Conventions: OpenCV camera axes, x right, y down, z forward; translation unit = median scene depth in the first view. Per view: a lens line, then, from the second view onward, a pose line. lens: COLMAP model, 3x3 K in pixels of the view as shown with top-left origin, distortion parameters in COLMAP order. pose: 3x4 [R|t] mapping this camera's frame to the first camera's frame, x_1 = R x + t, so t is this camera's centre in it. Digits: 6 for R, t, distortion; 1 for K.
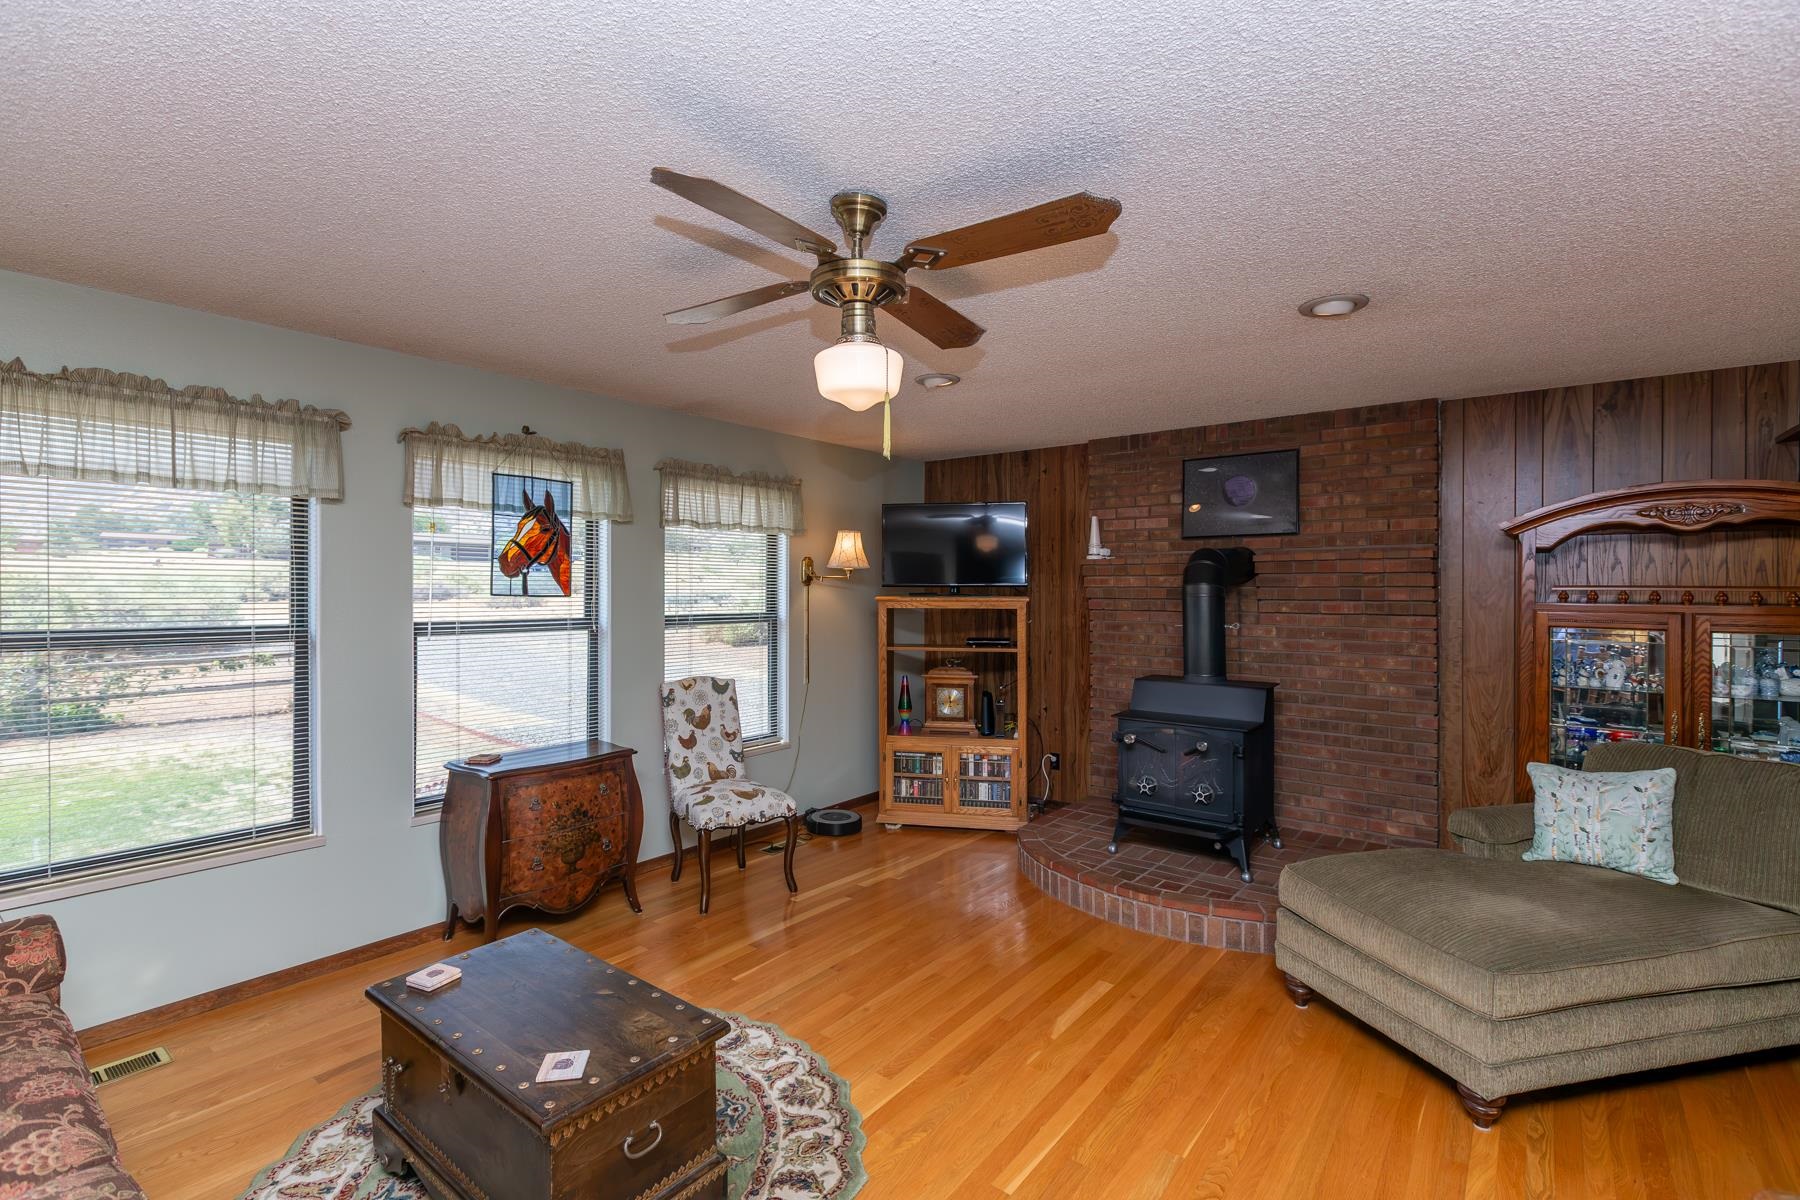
lens RADIAL K [[821.4, 0, 887.2], [0, 821.4, 589.4], [0, 0, 1]] dist [0.003615, -0.001250]
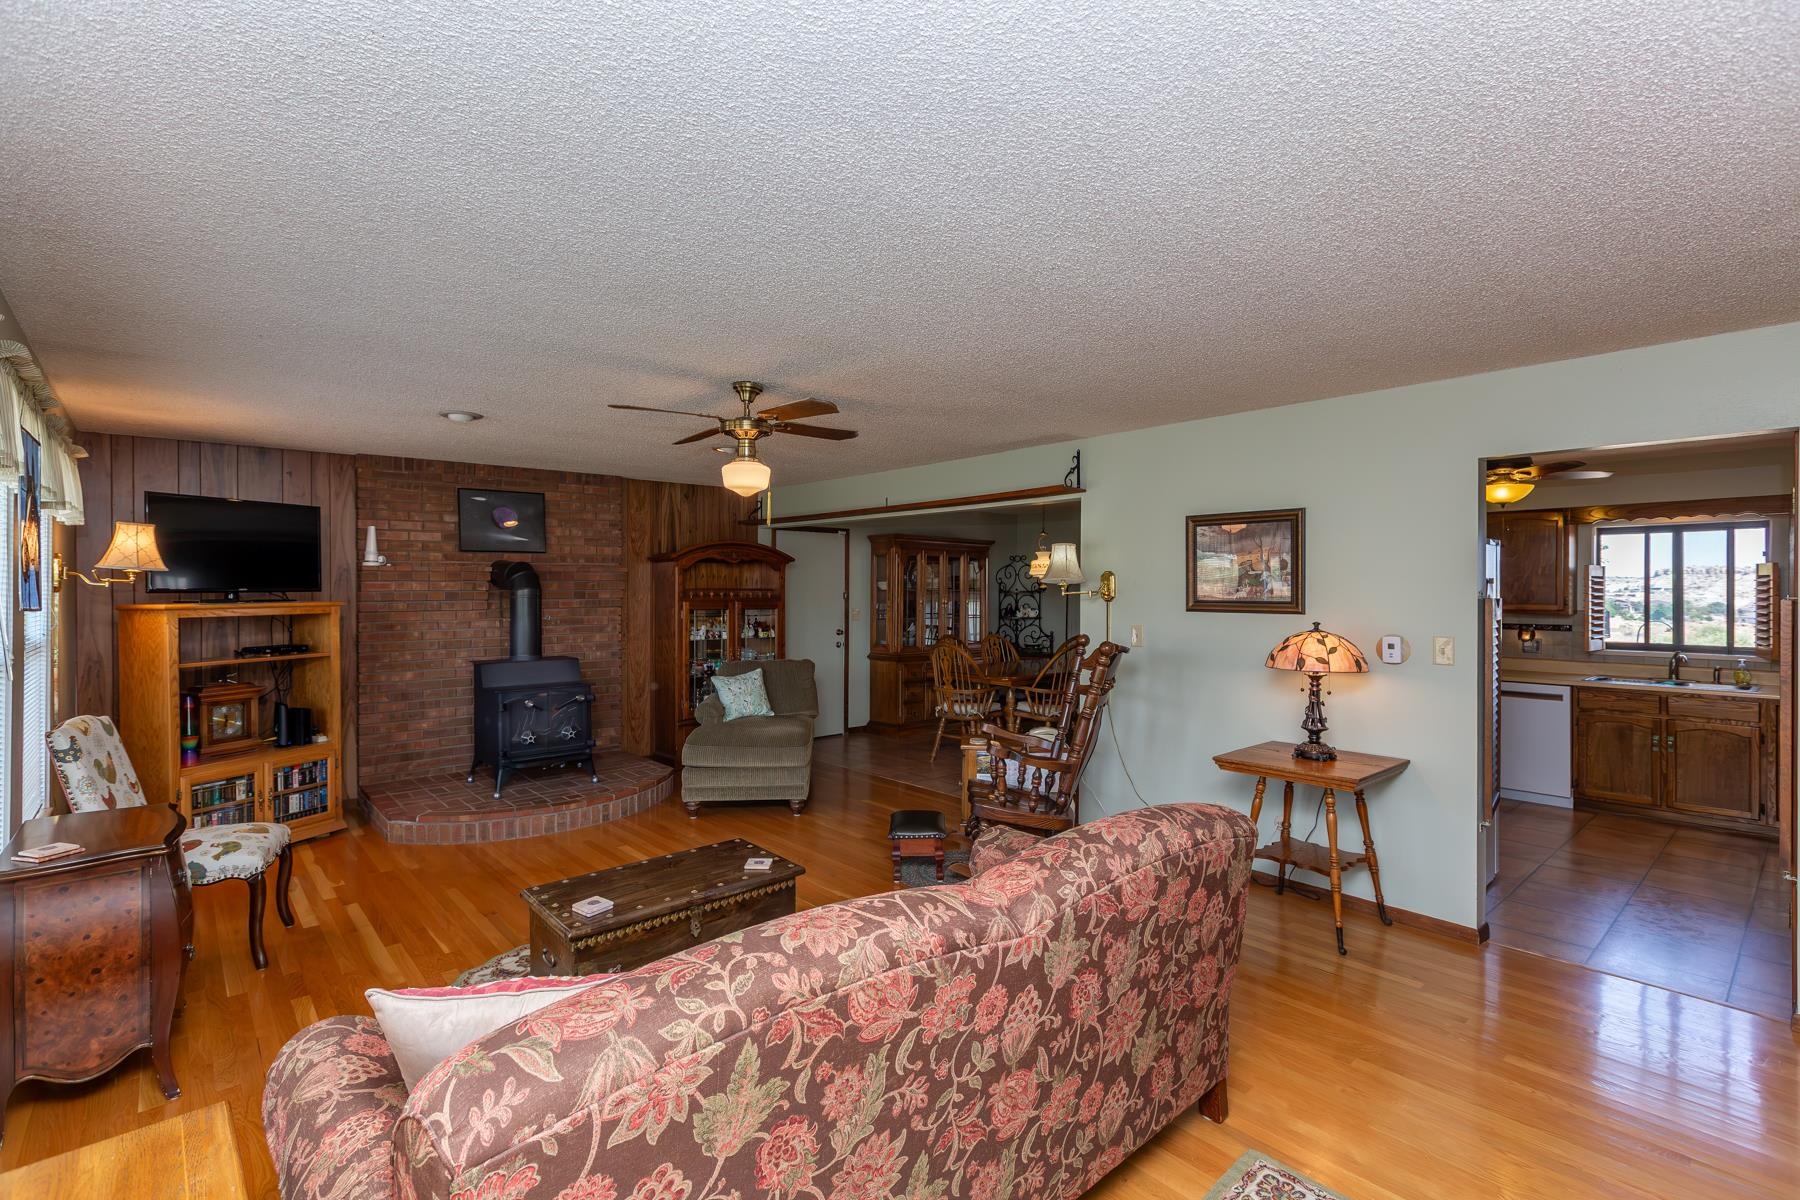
lens RADIAL K [[821.4, 0, 887.2], [0, 821.4, 589.4], [0, 0, 1]] dist [0.003615, -0.001250]
pose [[0.179457, -0.004739, 0.983754, -0.837710], [0.006474, 0.999972, 0.003637, -0.005644], [-0.983744, 0.005716, 0.179483, 0.164453]]
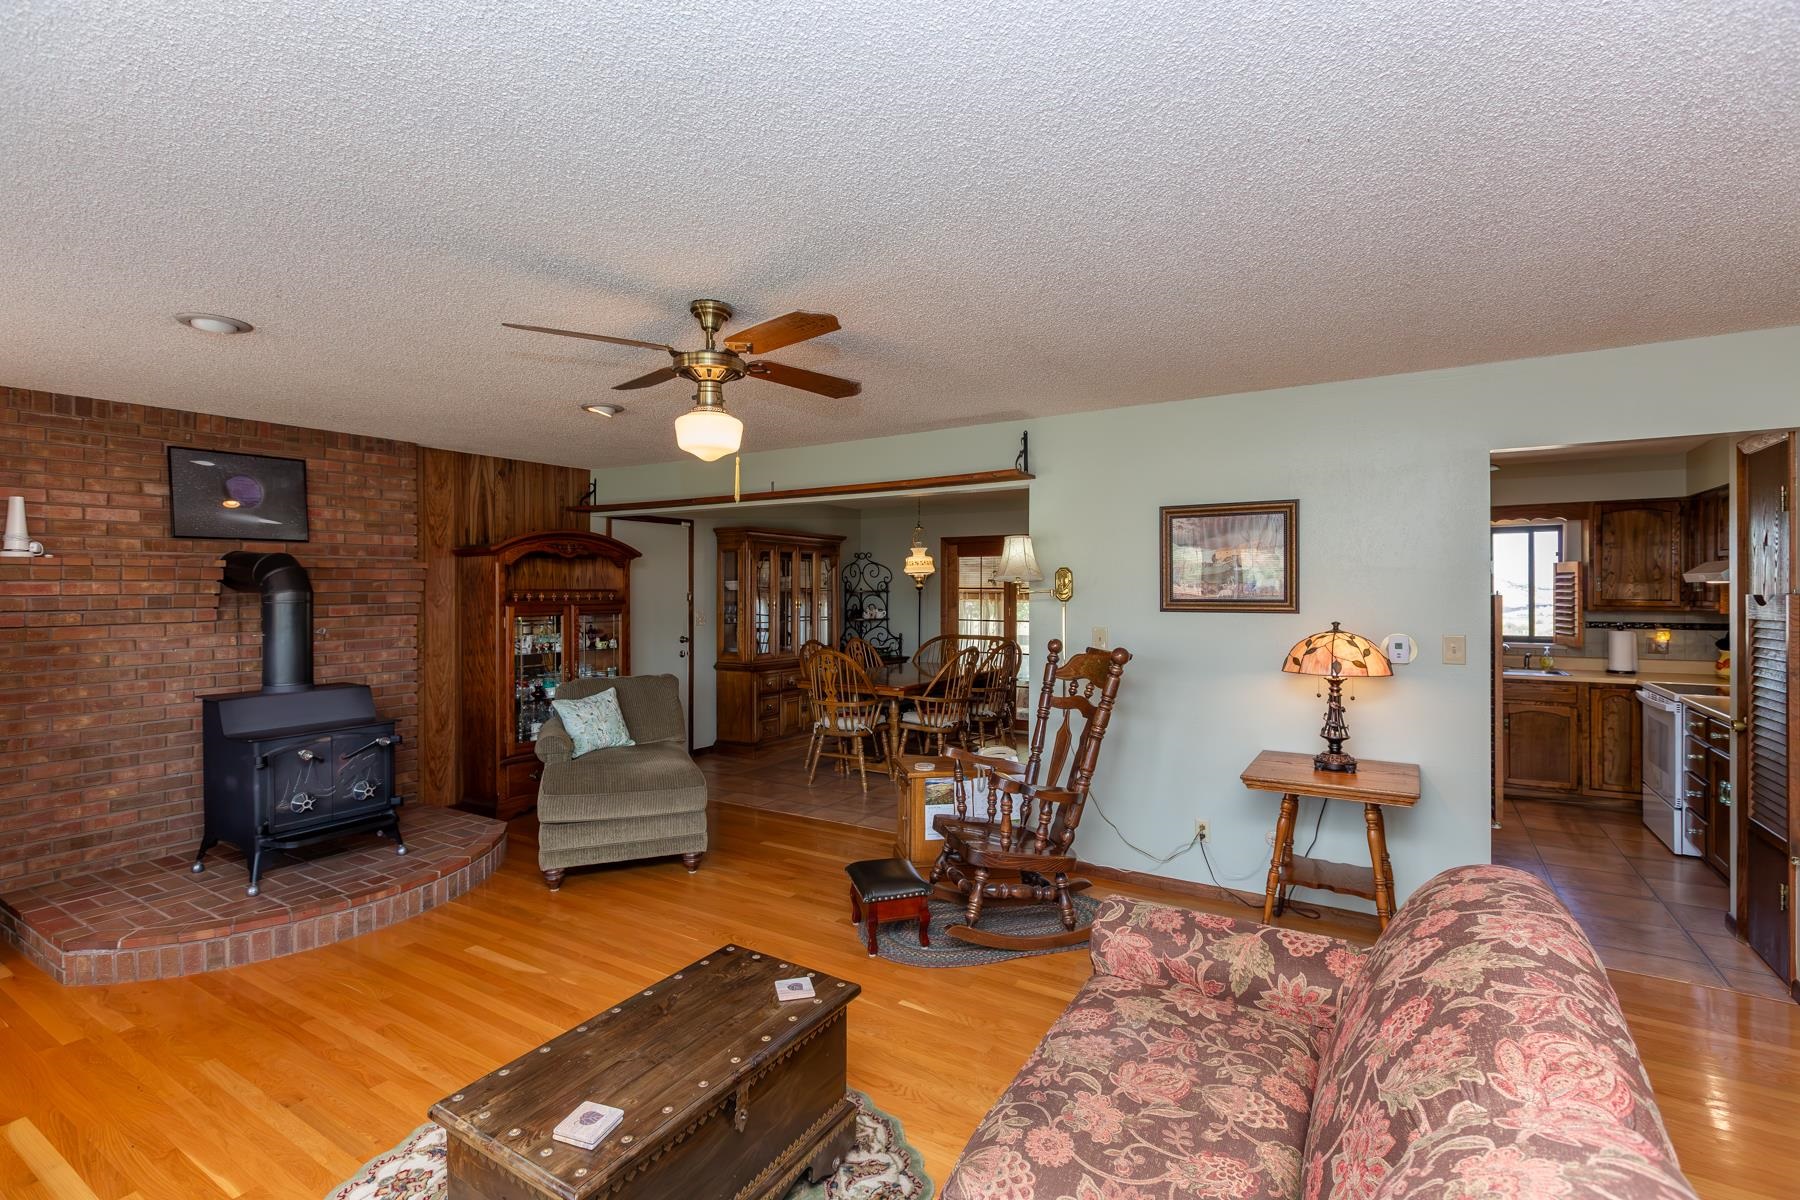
lens RADIAL K [[821.4, 0, 887.2], [0, 821.4, 589.4], [0, 0, 1]] dist [0.003615, -0.001250]
pose [[-0.109048, -0.004860, 0.994025, -0.649222], [0.010436, 0.999927, 0.006034, -0.005932], [-0.993982, 0.011032, -0.108990, 0.398668]]
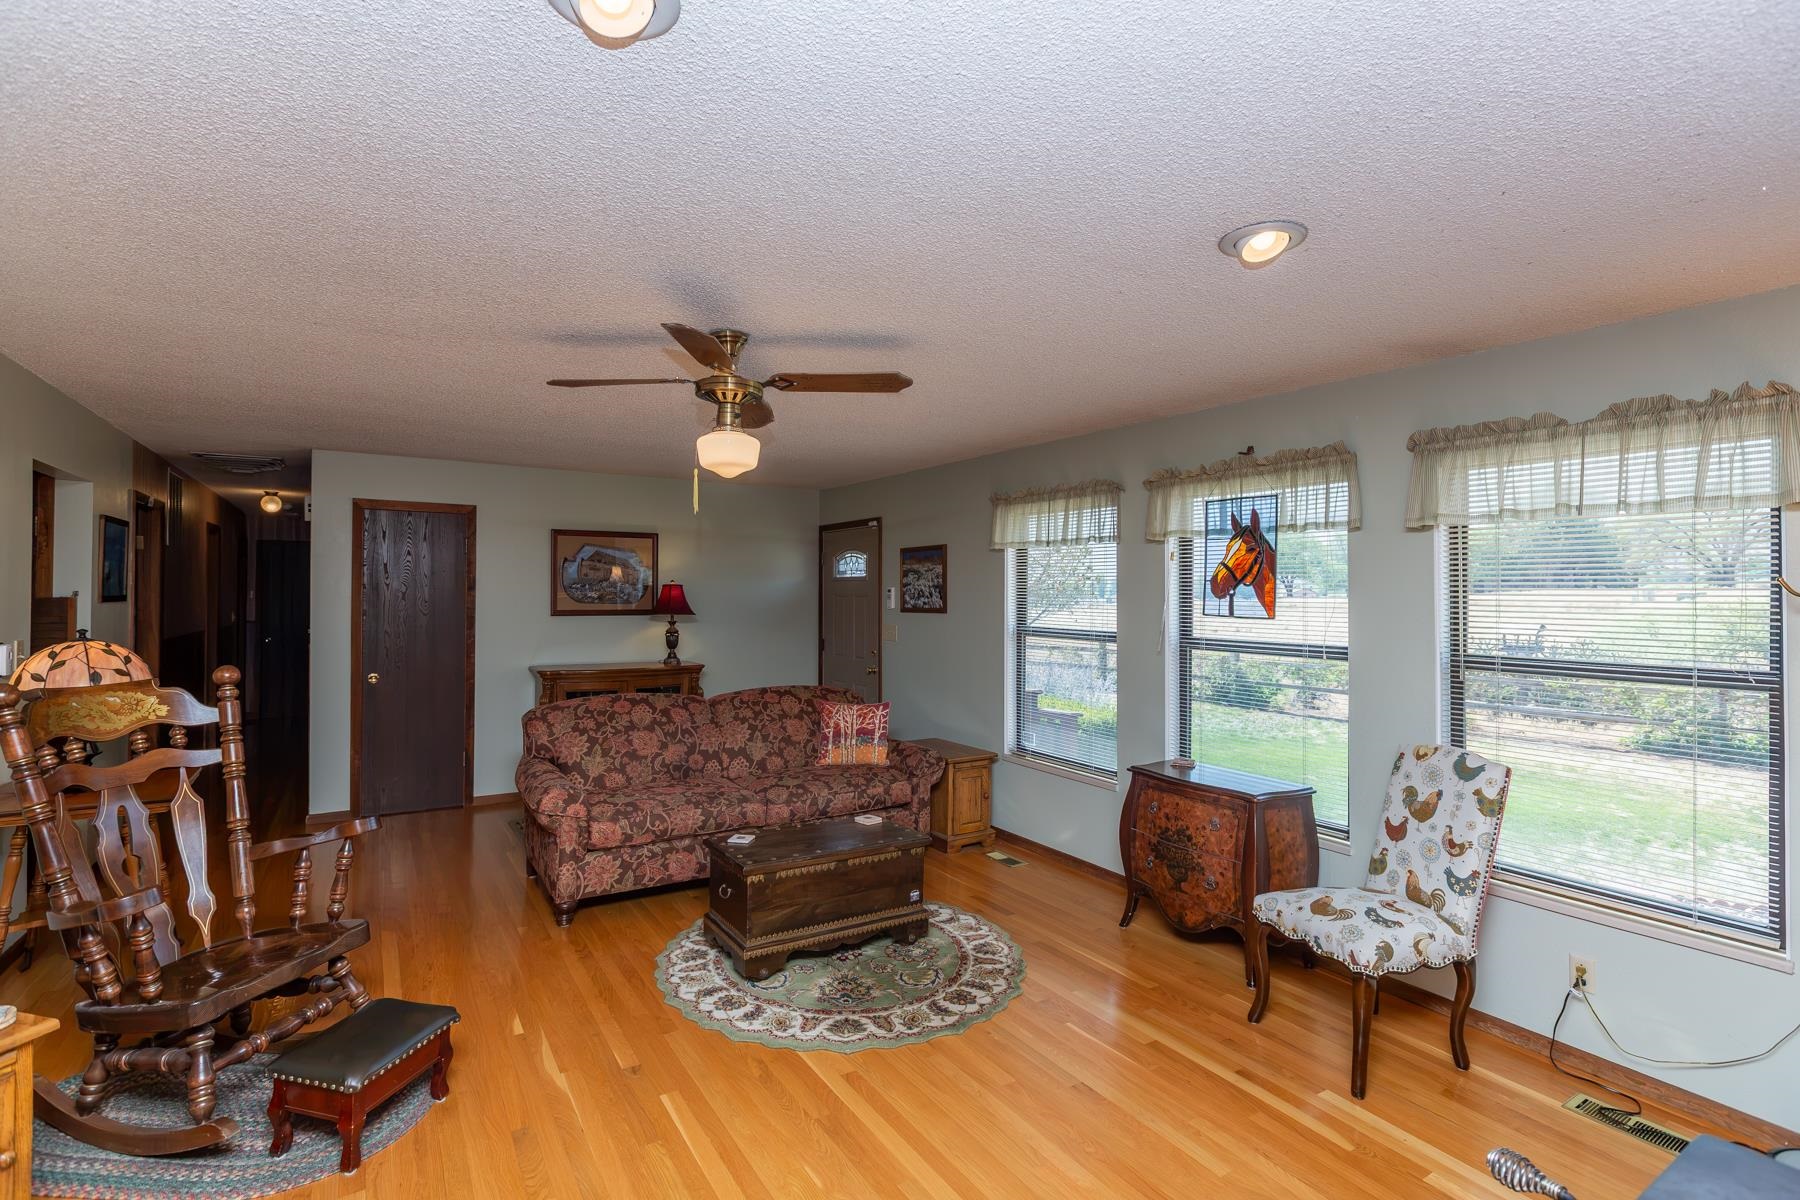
lens RADIAL K [[855.2, 0, 905.8], [0, 855.2, 602.6], [0, 0, 1]] dist [-0.002236, -0.000207]
pose [[-0.327031, -0.005751, -0.944996, 0.581042], [-0.021982, 0.999757, 0.001523, -0.002187], [0.944758, 0.021271, -0.327078, 0.823999]]
